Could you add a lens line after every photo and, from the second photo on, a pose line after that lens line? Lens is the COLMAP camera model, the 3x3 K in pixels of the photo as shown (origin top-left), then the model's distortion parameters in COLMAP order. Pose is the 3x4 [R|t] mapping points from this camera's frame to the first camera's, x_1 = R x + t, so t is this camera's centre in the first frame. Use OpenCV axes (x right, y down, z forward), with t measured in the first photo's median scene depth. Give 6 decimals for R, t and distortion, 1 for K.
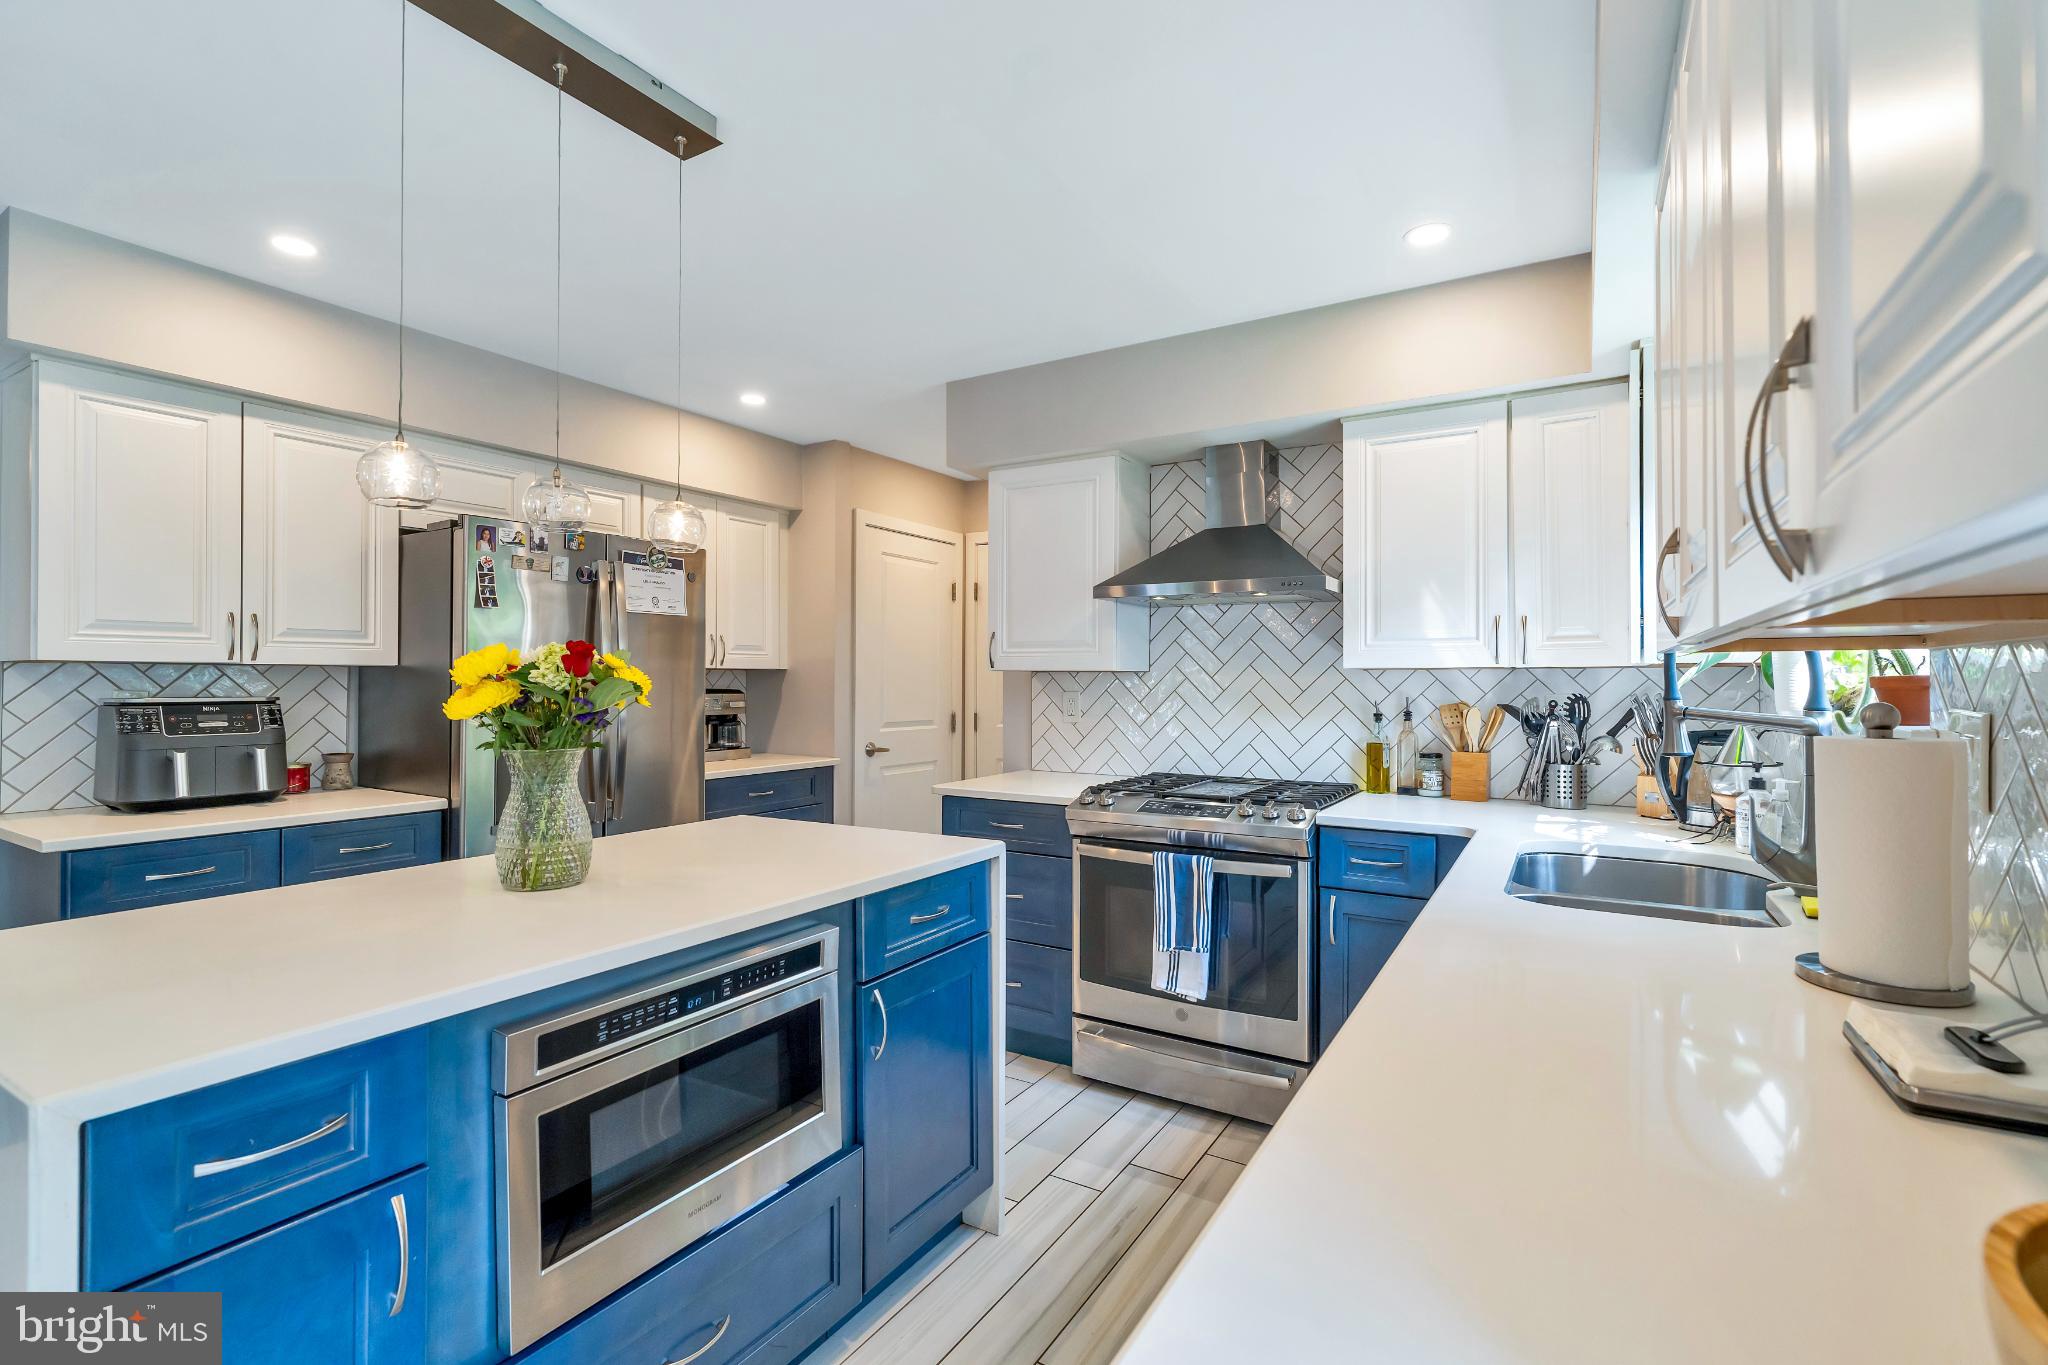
lens RADIAL K [[924.4, 0, 1029.5], [0, 924.4, 674.8], [0, 0, 1]] dist [-0.003918, -0.000661]
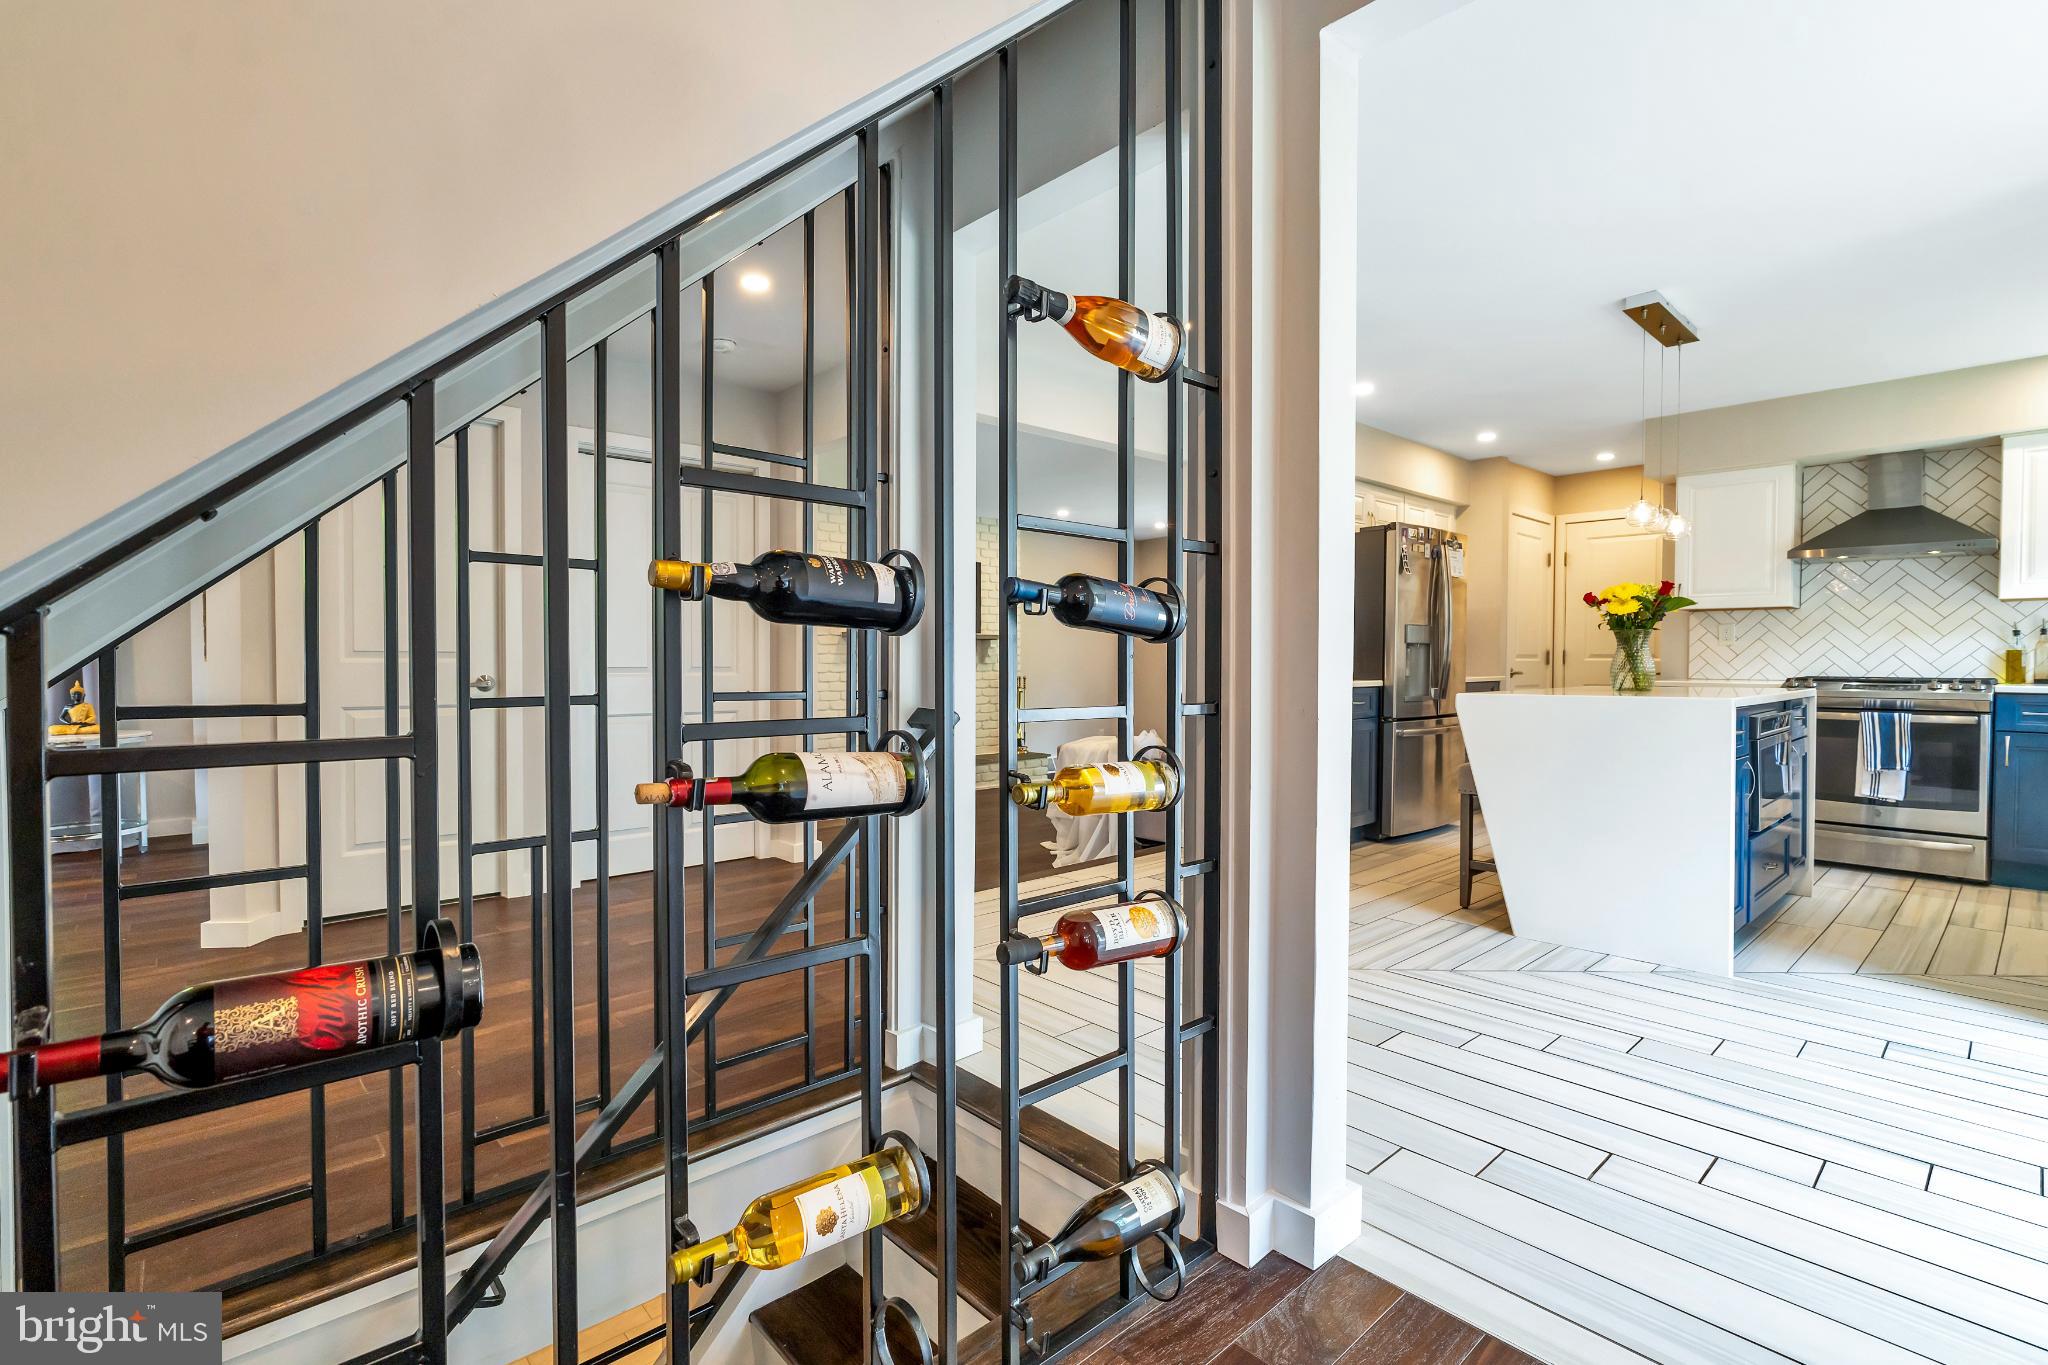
lens RADIAL K [[924.4, 0, 1024.0], [0, 924.4, 680.1], [0, 0, 1]] dist [-0.003918, -0.000661]
pose [[0.956760, 0.006052, -0.290816, -0.776449], [0.002799, 0.999546, 0.030011, 0.078580], [0.290866, -0.029527, 0.956308, -0.950720]]
